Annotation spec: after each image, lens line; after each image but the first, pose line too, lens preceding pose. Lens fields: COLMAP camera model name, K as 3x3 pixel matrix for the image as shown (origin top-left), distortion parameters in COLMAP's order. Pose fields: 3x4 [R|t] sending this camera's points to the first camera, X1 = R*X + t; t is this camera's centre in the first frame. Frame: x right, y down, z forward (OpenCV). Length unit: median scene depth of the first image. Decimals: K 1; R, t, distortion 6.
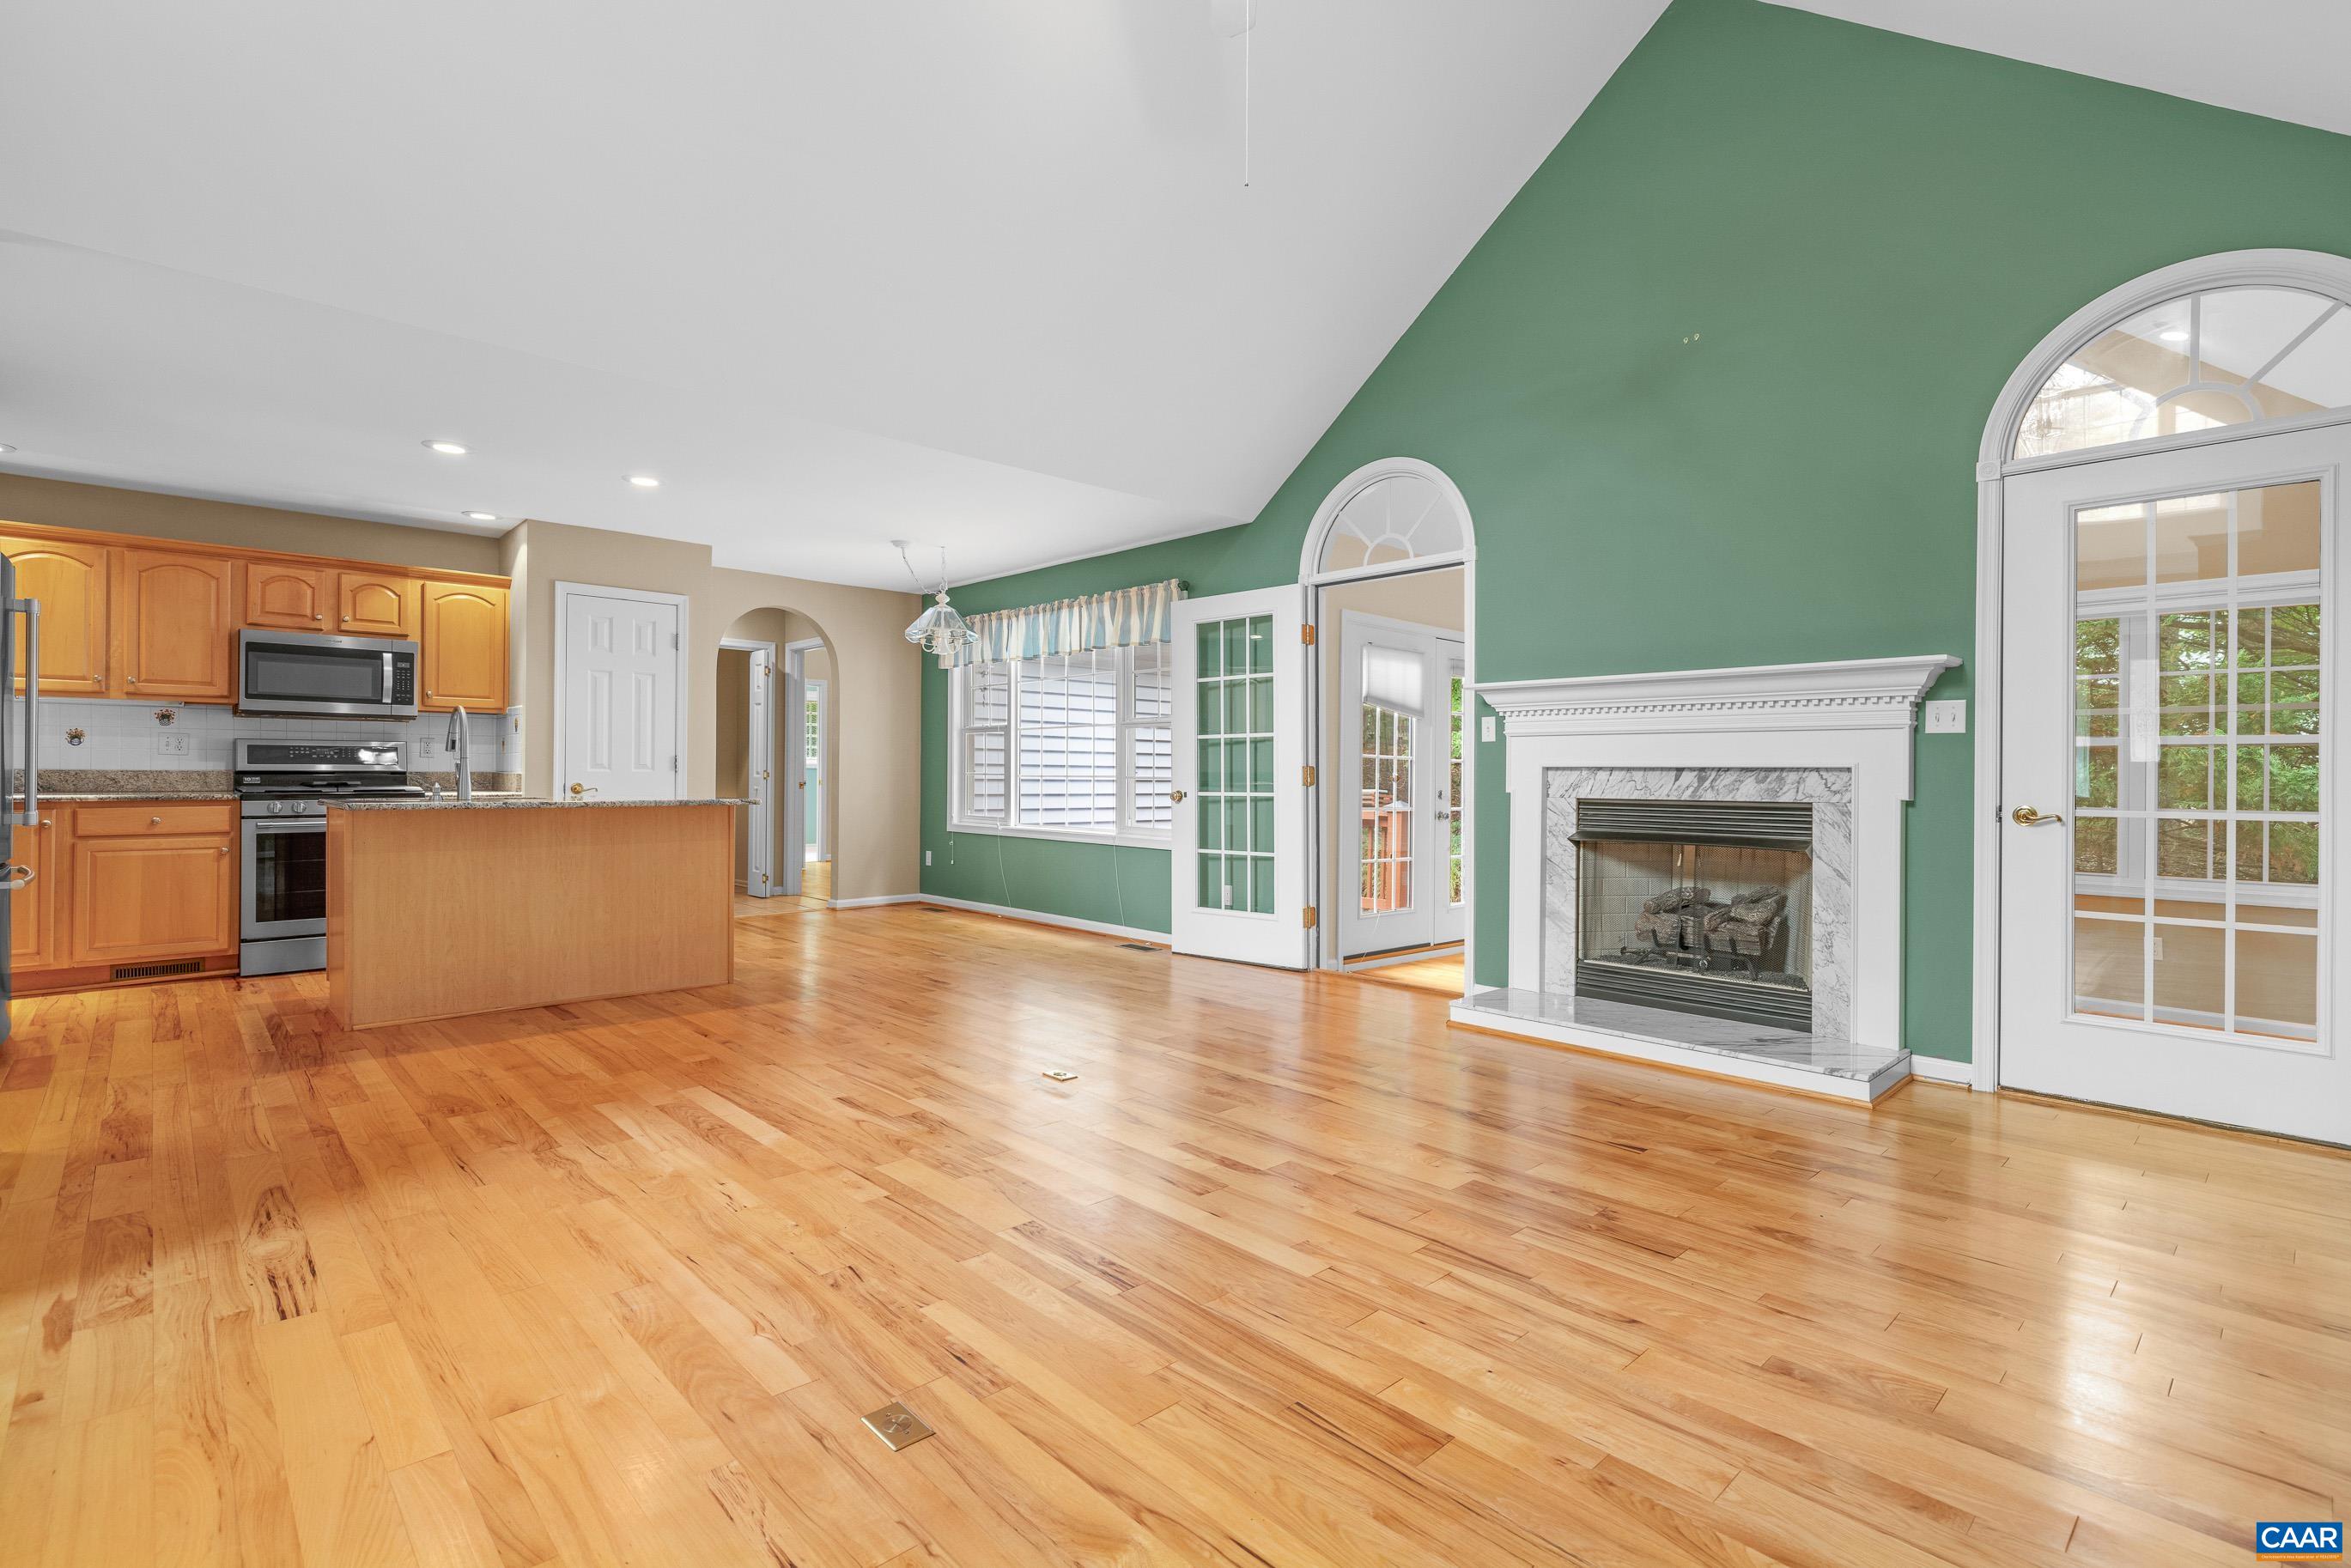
lens RADIAL K [[1099.8, 0, 1160.9], [0, 1099.8, 770.2], [0, 0, 1]] dist [-0.004473, 0.006711]
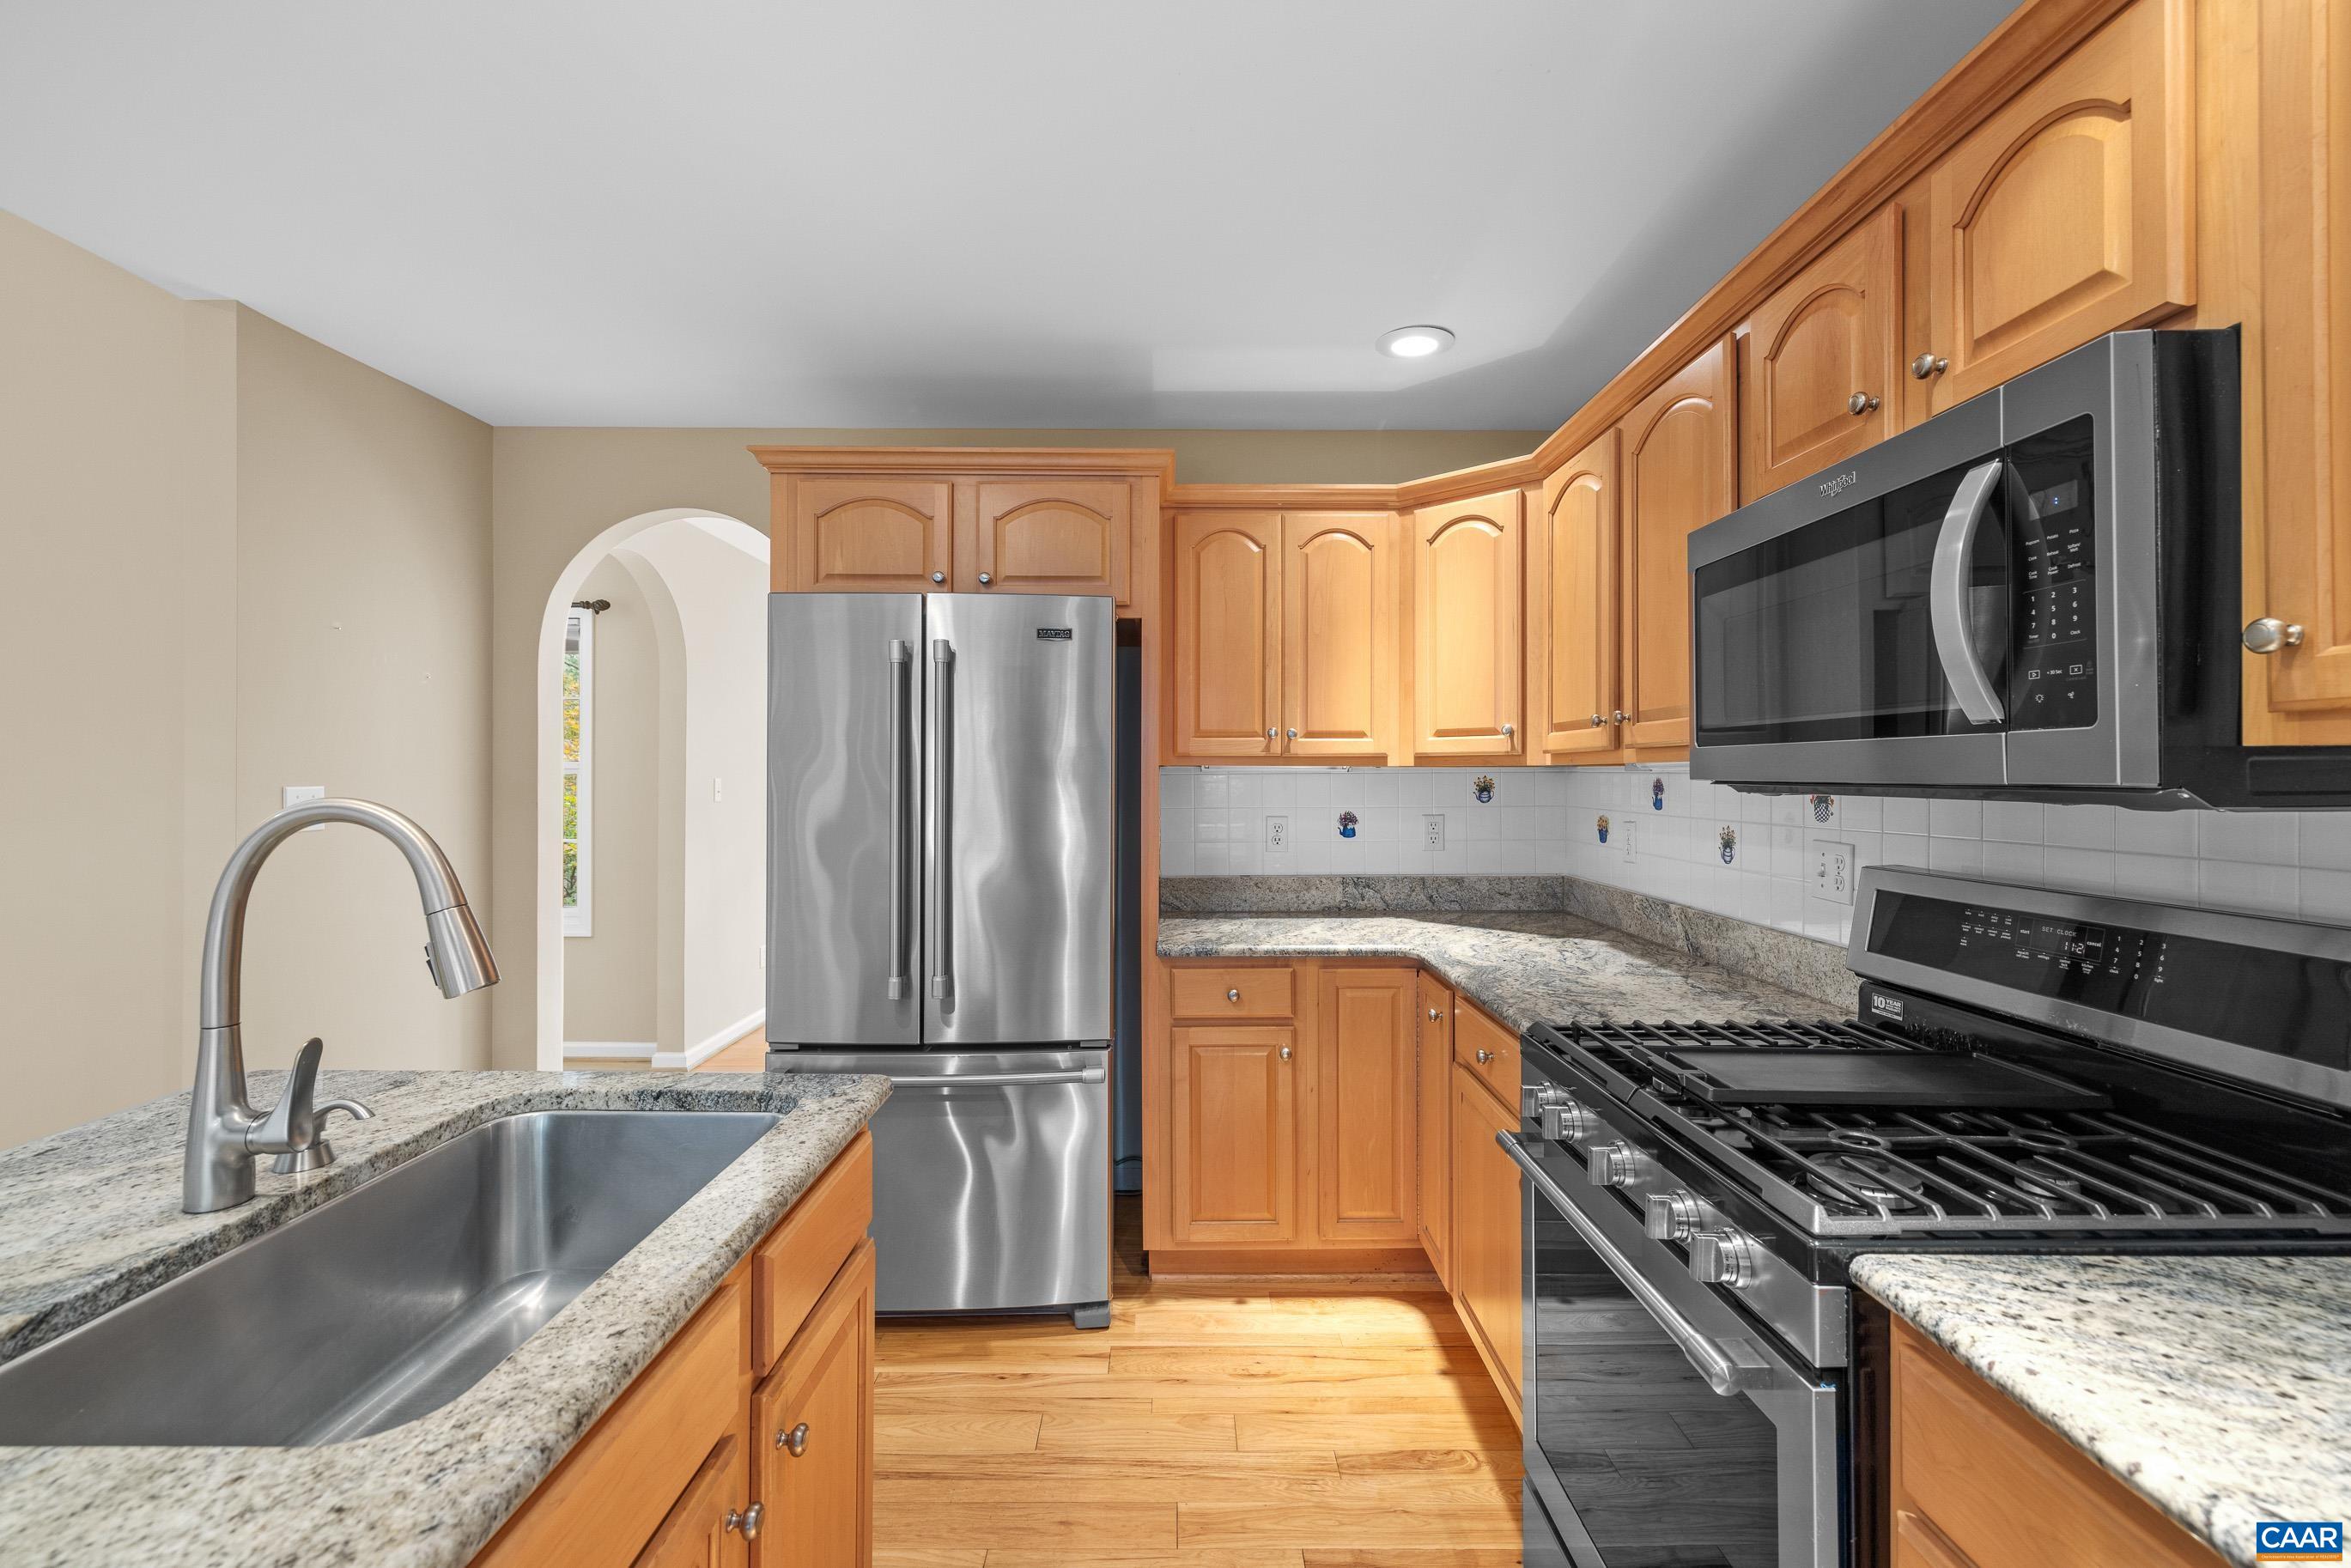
lens RADIAL K [[992.6, 0, 1179.7], [0, 992.6, 768.3], [0, 0, 1]] dist [-0.006779, 0.001628]
pose [[-0.677028, -0.011936, -0.735861, -0.516936], [-0.003028, 0.999905, -0.013433, -0.054331], [0.735951, -0.006867, -0.677000, 1.086854]]
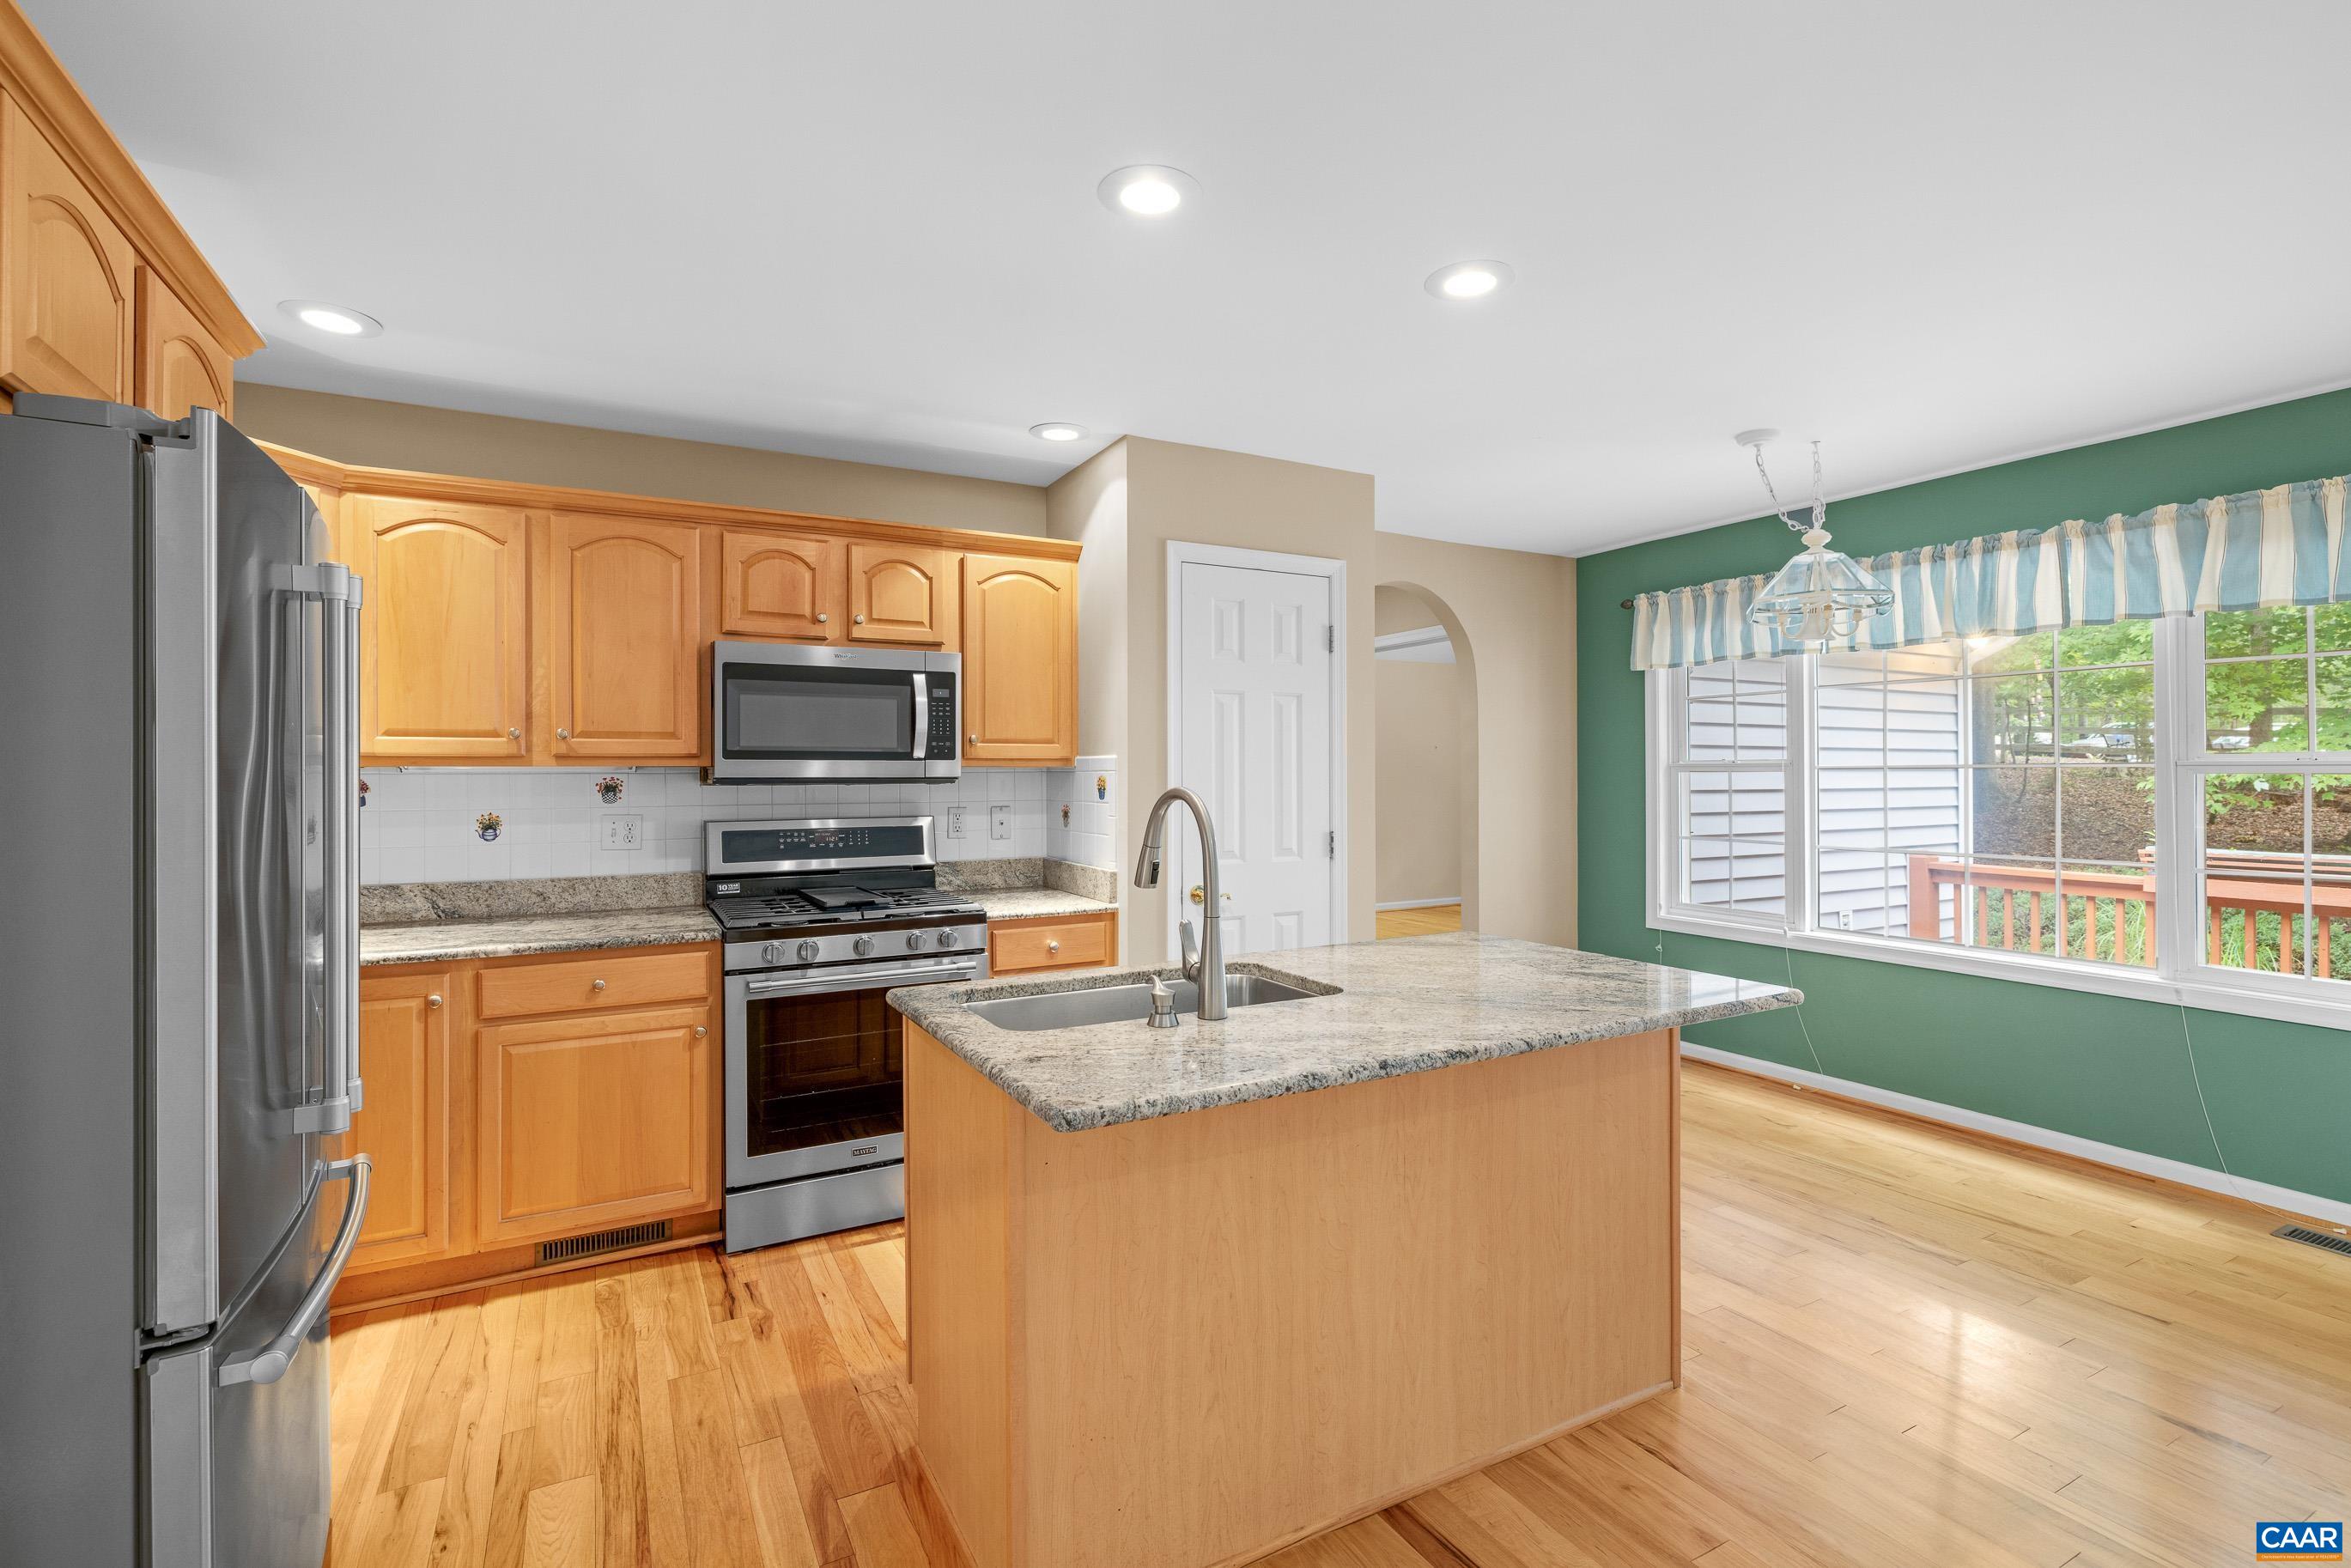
lens RADIAL K [[1052.2, 0, 1168.4], [0, 1052.2, 773.0], [0, 0, 1]] dist [0.006670, -0.002262]
pose [[0.968126, -0.010811, -0.250230, -0.460432], [0.011409, 0.999934, 0.000940, -0.055333], [0.250203, -0.003765, 0.968186, 0.513245]]
